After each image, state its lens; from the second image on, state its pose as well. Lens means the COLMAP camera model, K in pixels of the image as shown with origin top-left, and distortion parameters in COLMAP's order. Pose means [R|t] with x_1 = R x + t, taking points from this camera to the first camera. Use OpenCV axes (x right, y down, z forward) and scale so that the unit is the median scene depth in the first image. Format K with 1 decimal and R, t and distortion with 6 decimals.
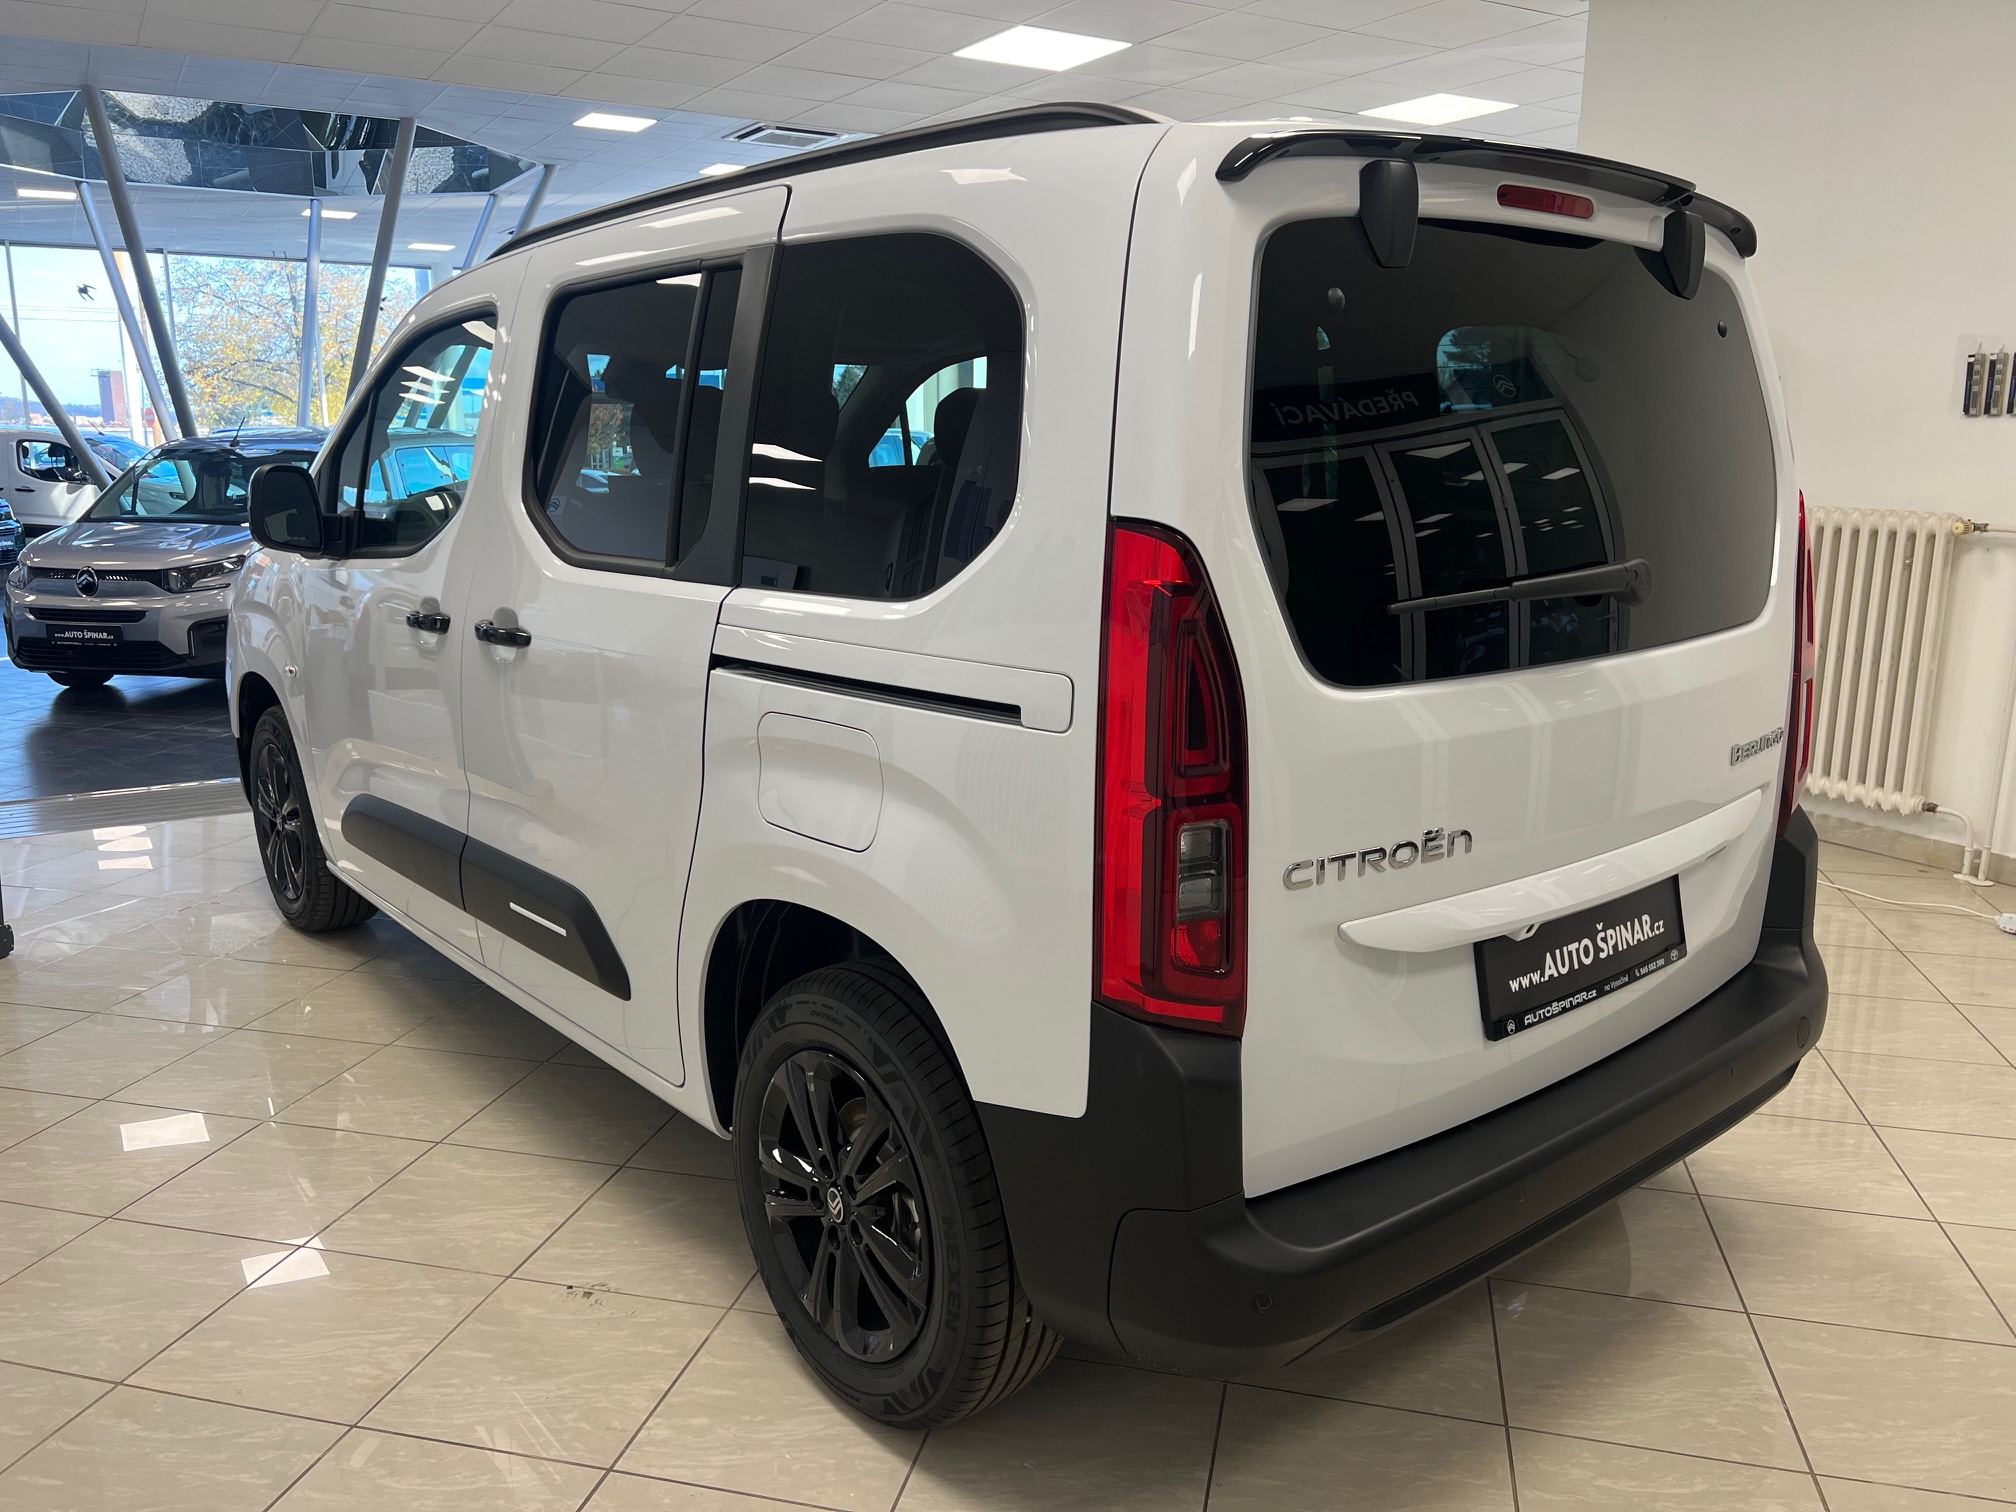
lens RADIAL K [[1490.7, 0, 1011.1], [0, 1490.7, 732.0], [0, 0, 1]] dist [0.031857, -0.000400]
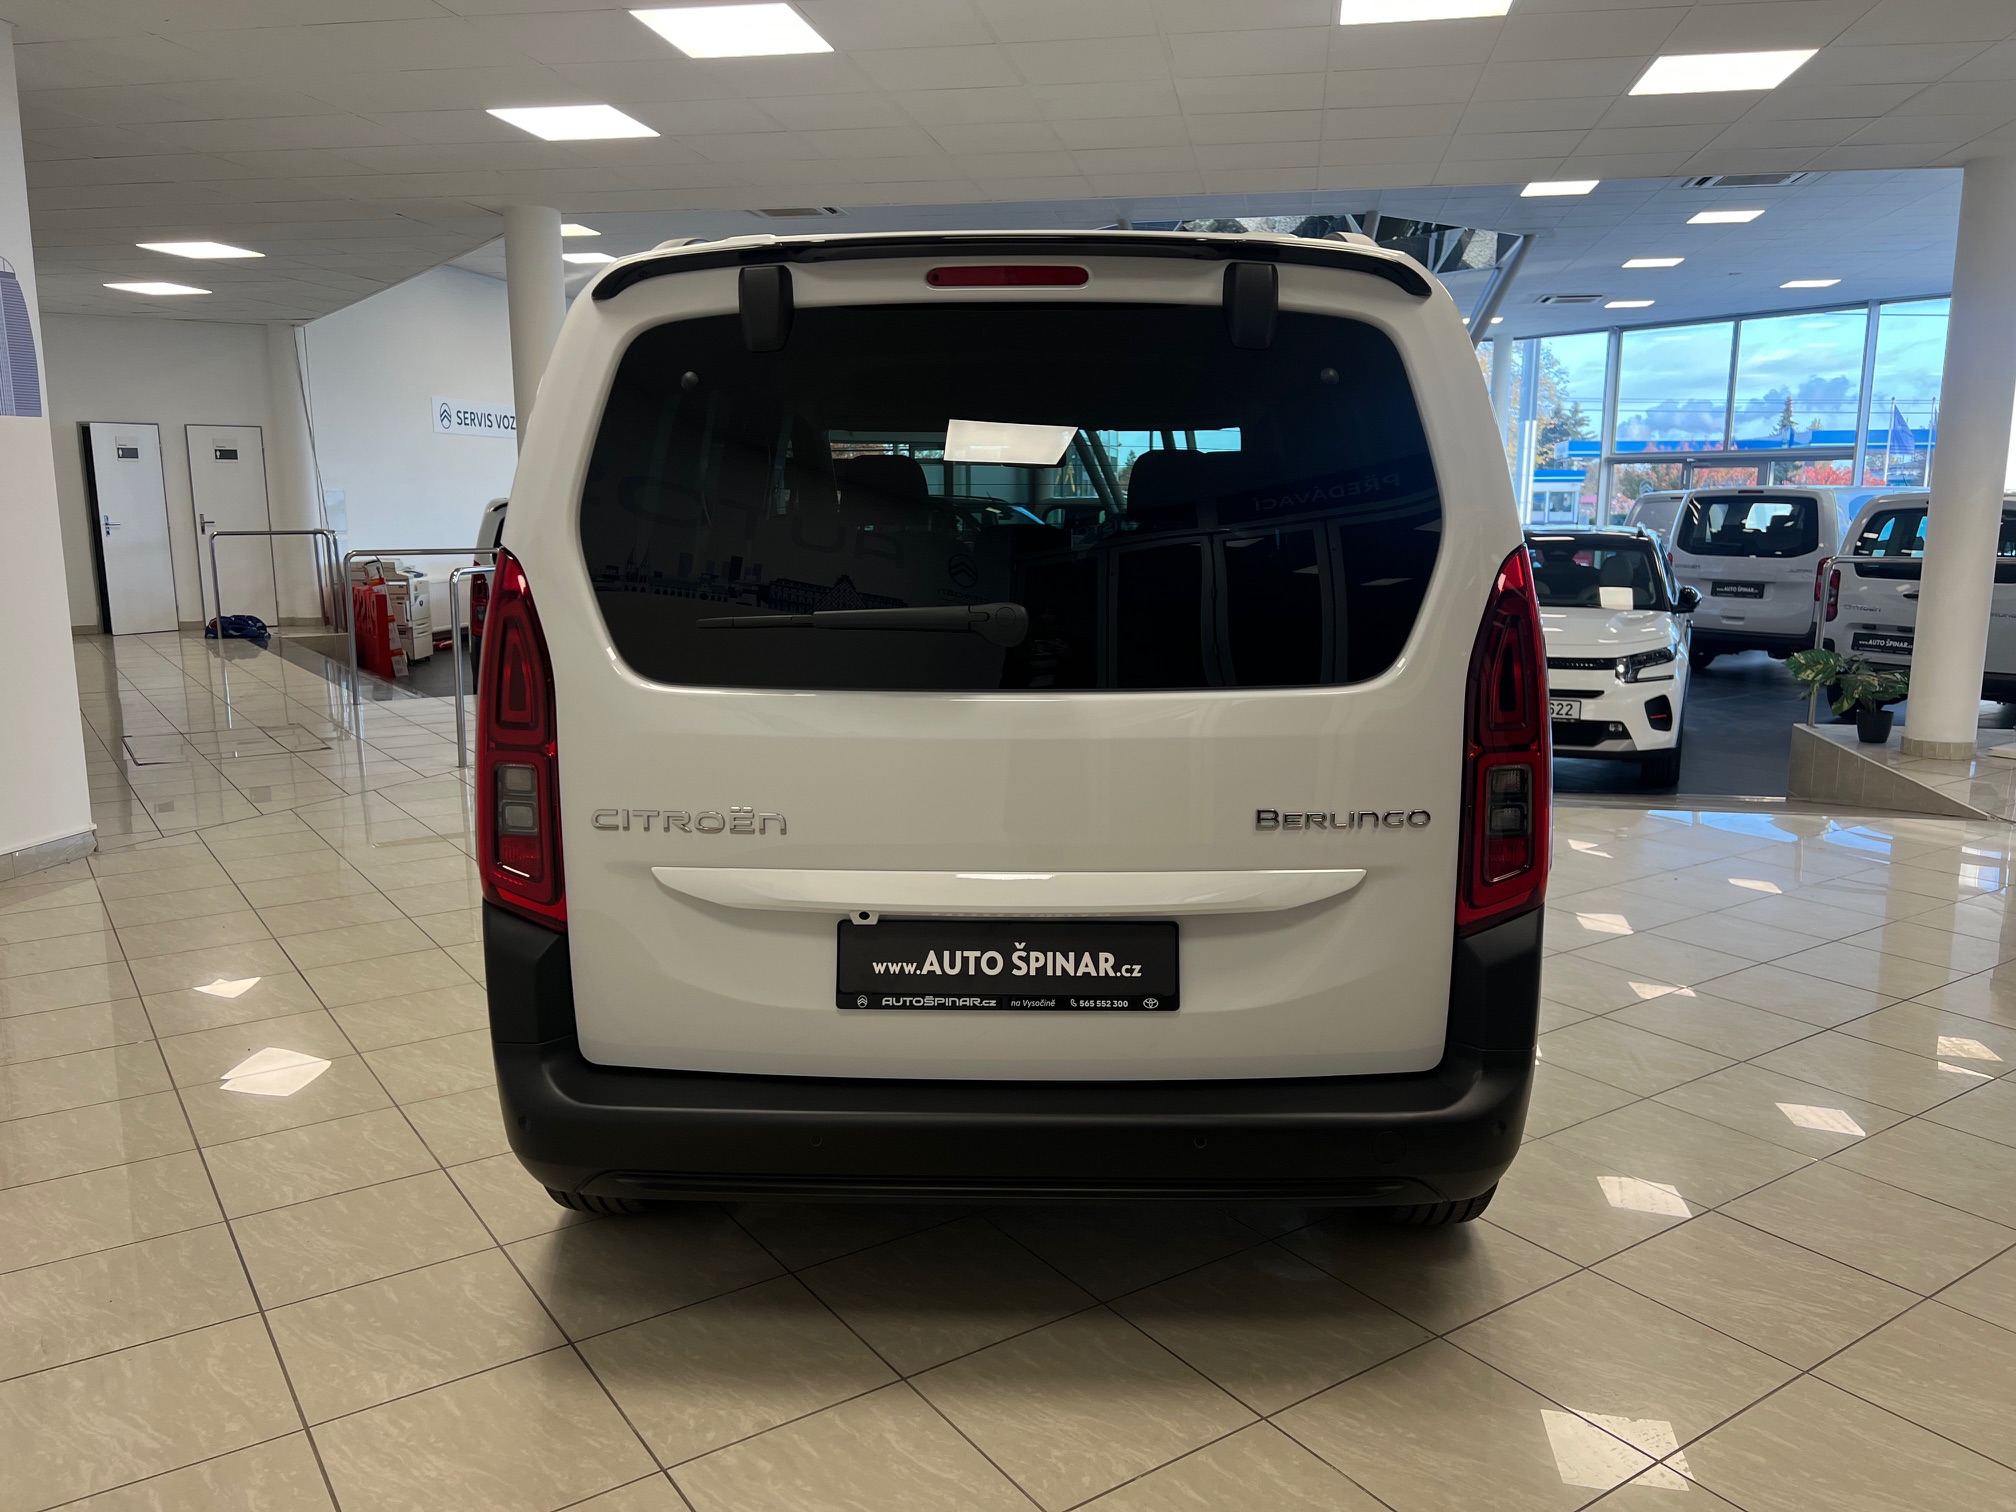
lens RADIAL K [[1516.6, 0, 1001.2], [0, 1516.6, 746.5], [0, 0, 1]] dist [0.047123, -0.050085]
pose [[0.754267, 0.105500, -0.648036, 1.101806], [-0.129837, 0.991482, 0.010293, -0.020190], [0.643602, 0.076376, 0.761540, 0.166727]]
